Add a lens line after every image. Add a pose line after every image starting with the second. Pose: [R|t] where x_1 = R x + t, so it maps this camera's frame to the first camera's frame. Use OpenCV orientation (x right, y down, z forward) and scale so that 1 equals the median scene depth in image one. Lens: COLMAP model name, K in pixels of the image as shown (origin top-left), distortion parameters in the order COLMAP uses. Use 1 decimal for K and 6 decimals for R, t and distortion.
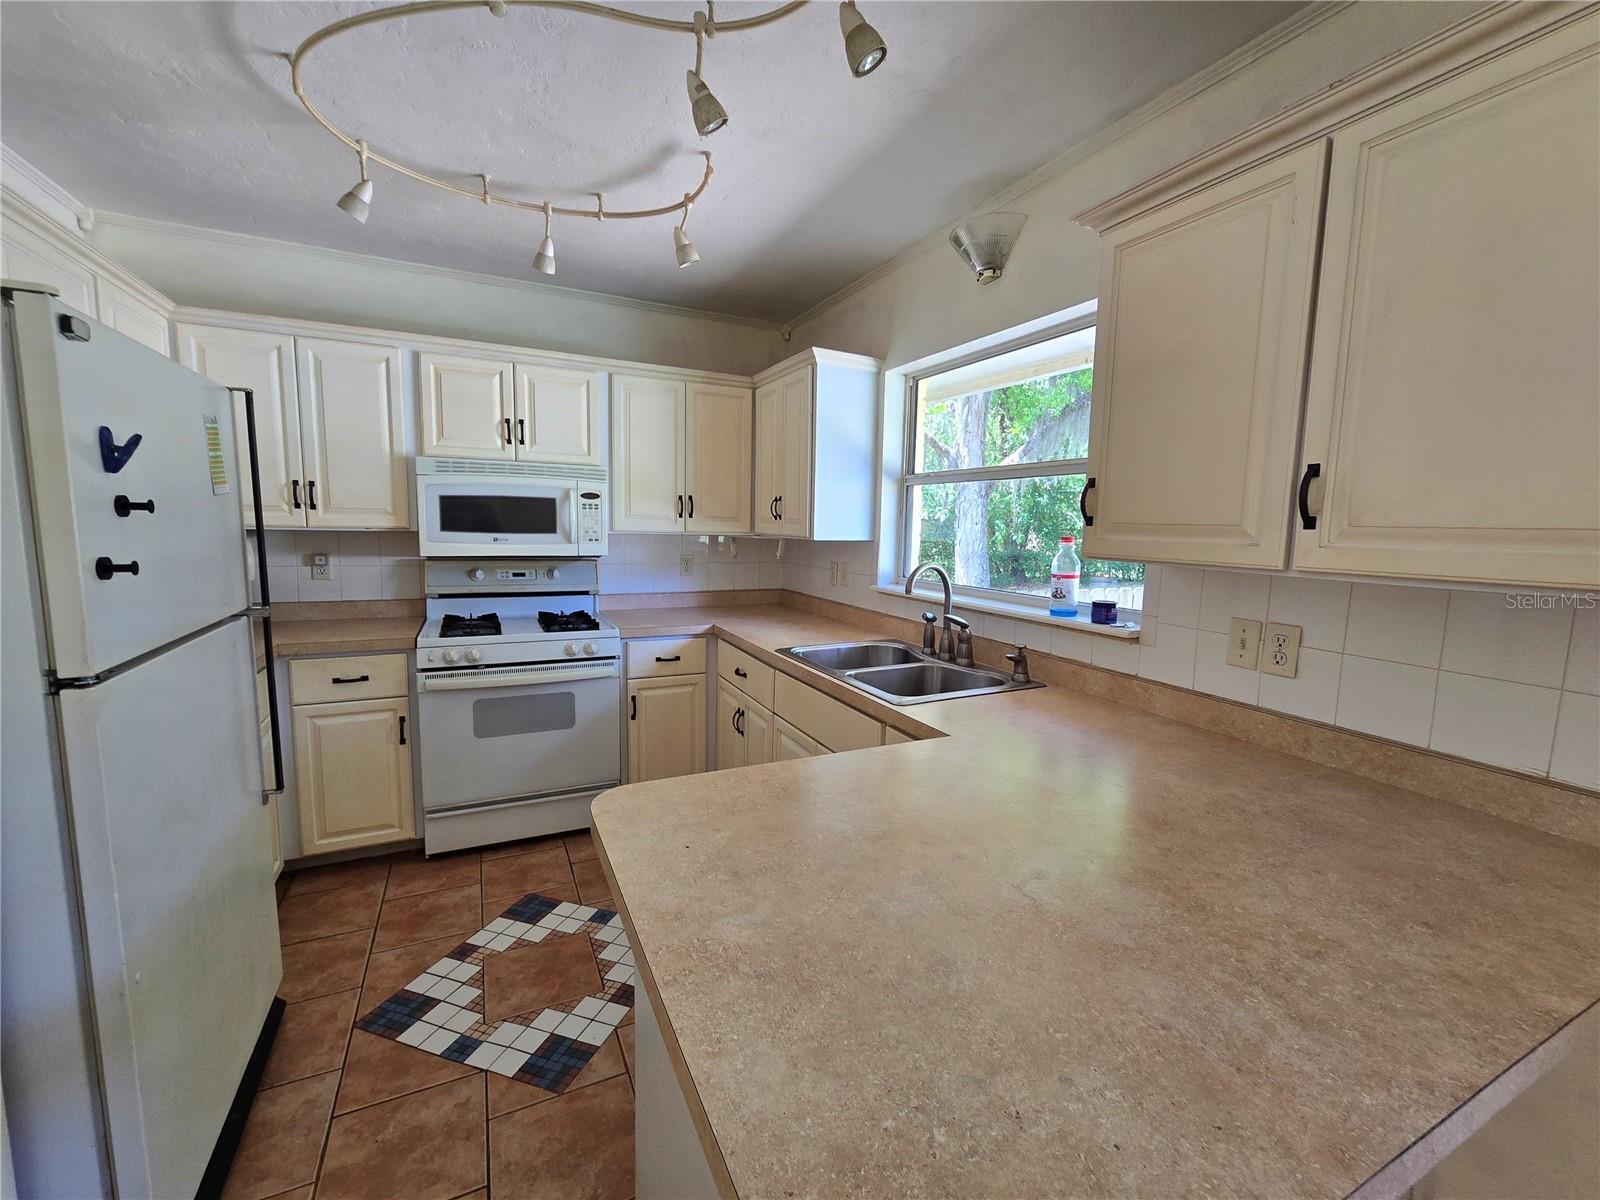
lens RADIAL K [[662.4, 0, 804.5], [0, 662.4, 594.3], [0, 0, 1]] dist [-0.000444, 0.000234]
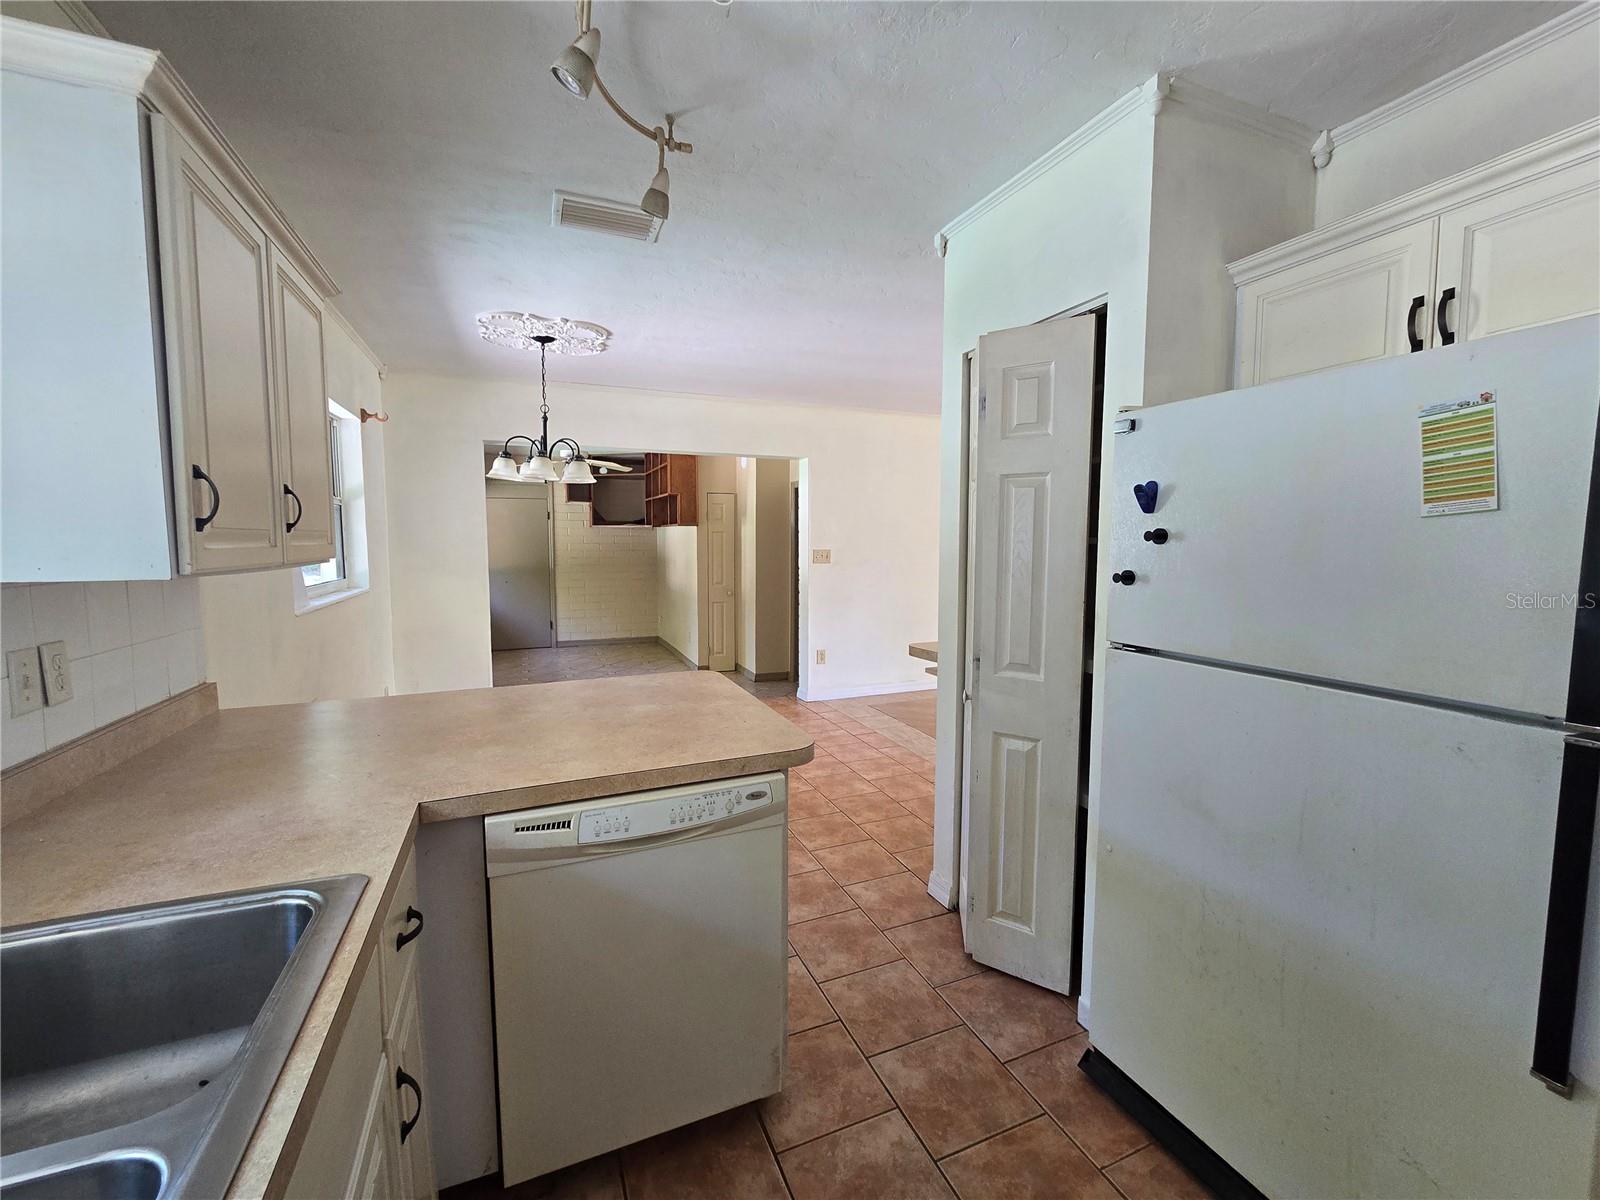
lens RADIAL K [[662.4, 0, 804.5], [0, 662.4, 594.3], [0, 0, 1]] dist [-0.000444, 0.000234]
pose [[-0.998031, -0.027131, 0.056556, -0.152076], [-0.015637, 0.980769, 0.194544, -0.105753], [-0.060747, 0.193276, -0.979262, 0.942734]]
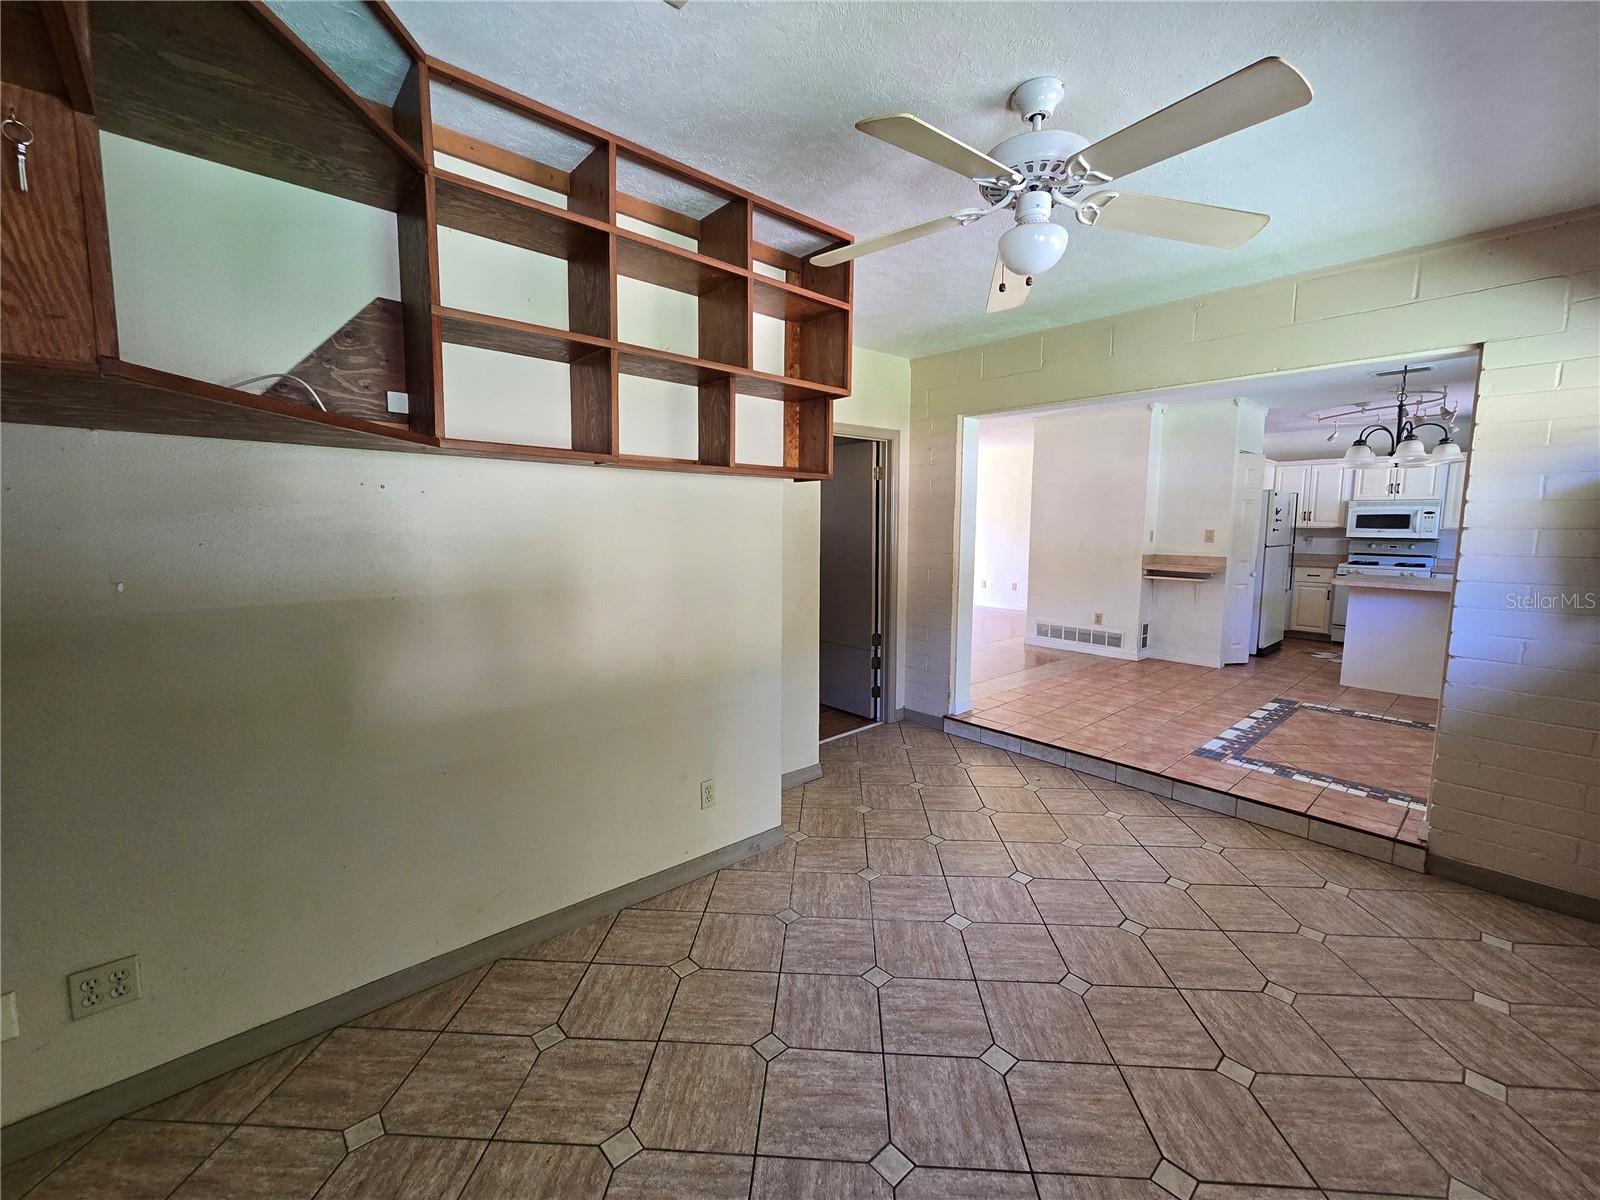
lens RADIAL K [[662.4, 0, 804.5], [0, 662.4, 594.3], [0, 0, 1]] dist [-0.000444, 0.000234]
pose [[0.276876, 0.085153, -0.957125, 1.453792], [-0.105922, 0.992700, 0.057677, 0.258860], [0.955050, 0.085411, 0.283875, -1.915366]]
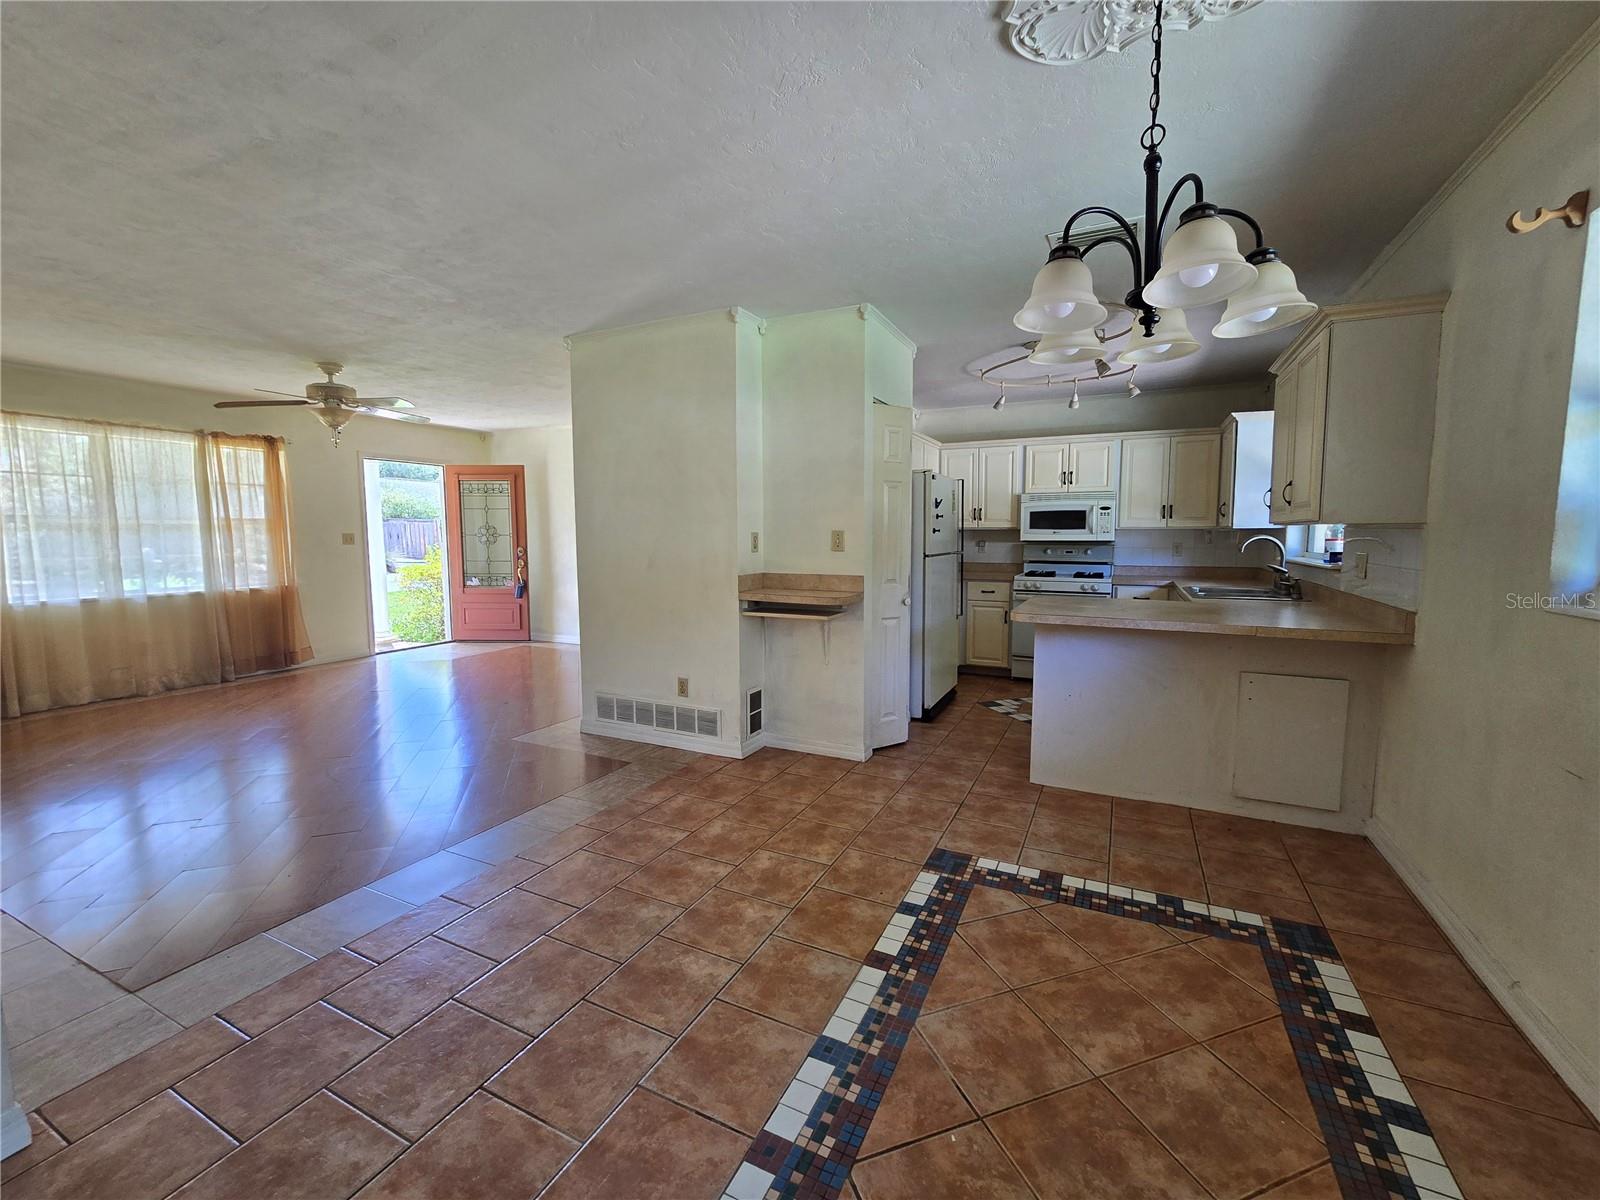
lens RADIAL K [[662.4, 0, 804.5], [0, 662.4, 594.3], [0, 0, 1]] dist [-0.000444, 0.000234]
pose [[0.613223, 0.048898, -0.788395, 0.684835], [-0.070977, 0.997456, 0.006658, 0.150061], [0.786715, 0.051875, 0.615133, -0.852223]]
